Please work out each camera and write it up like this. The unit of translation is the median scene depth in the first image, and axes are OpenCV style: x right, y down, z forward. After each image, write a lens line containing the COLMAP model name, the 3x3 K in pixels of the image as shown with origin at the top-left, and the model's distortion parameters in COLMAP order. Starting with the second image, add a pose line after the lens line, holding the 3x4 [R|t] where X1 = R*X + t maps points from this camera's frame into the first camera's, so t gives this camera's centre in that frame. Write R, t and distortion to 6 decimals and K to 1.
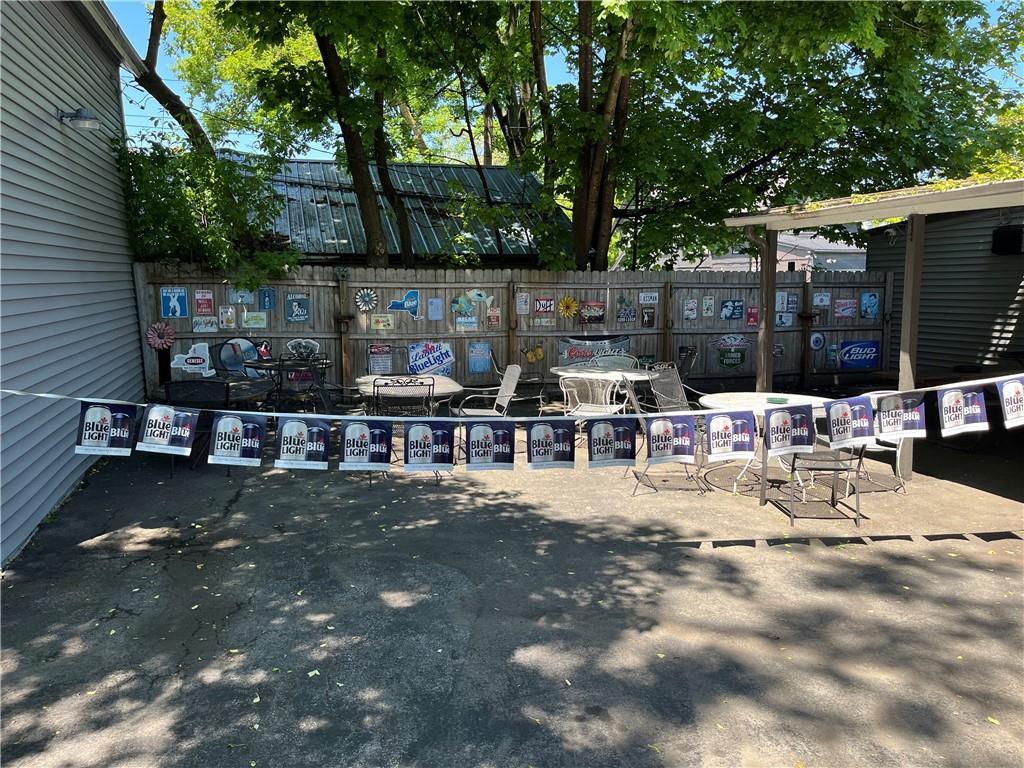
lens RADIAL K [[769.0, 0, 505.0], [0, 769.0, 378.6], [0, 0, 1]] dist [0.055106, -0.087665]
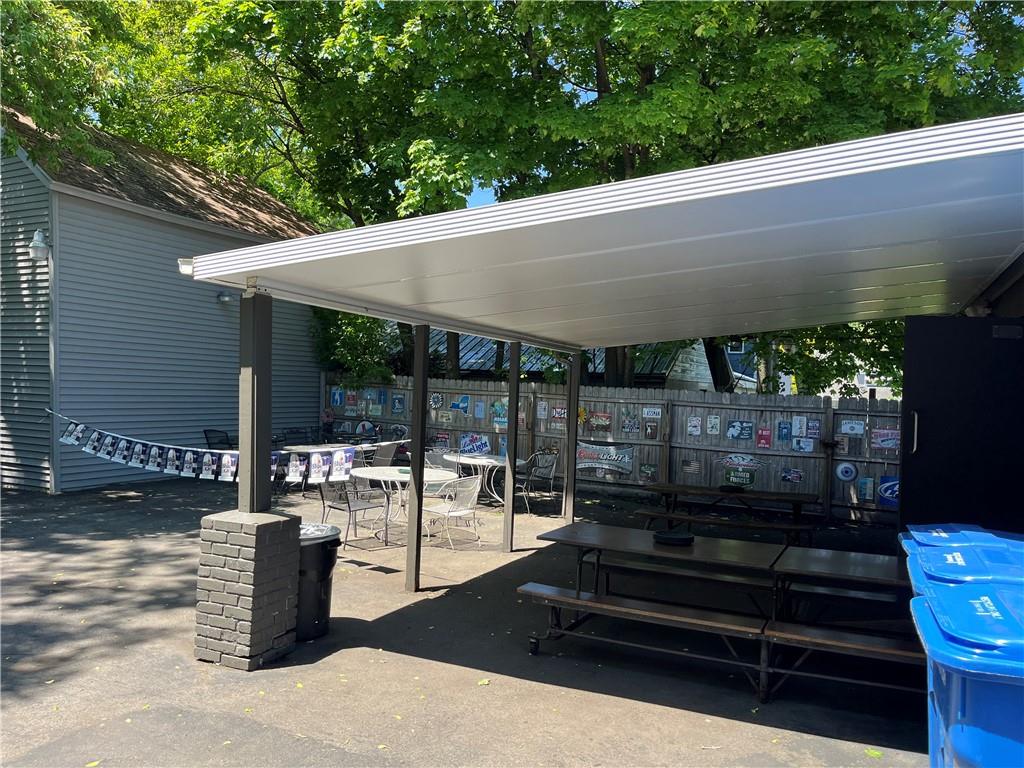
lens RADIAL K [[777.4, 0, 516.2], [0, 777.4, 395.6], [0, 0, 1]] dist [0.069728, -0.093948]
pose [[0.748231, 0.041008, -0.662170, 0.856342], [-0.128474, 0.988151, -0.083975, -0.009547], [0.650880, 0.147904, 0.744634, 0.025659]]
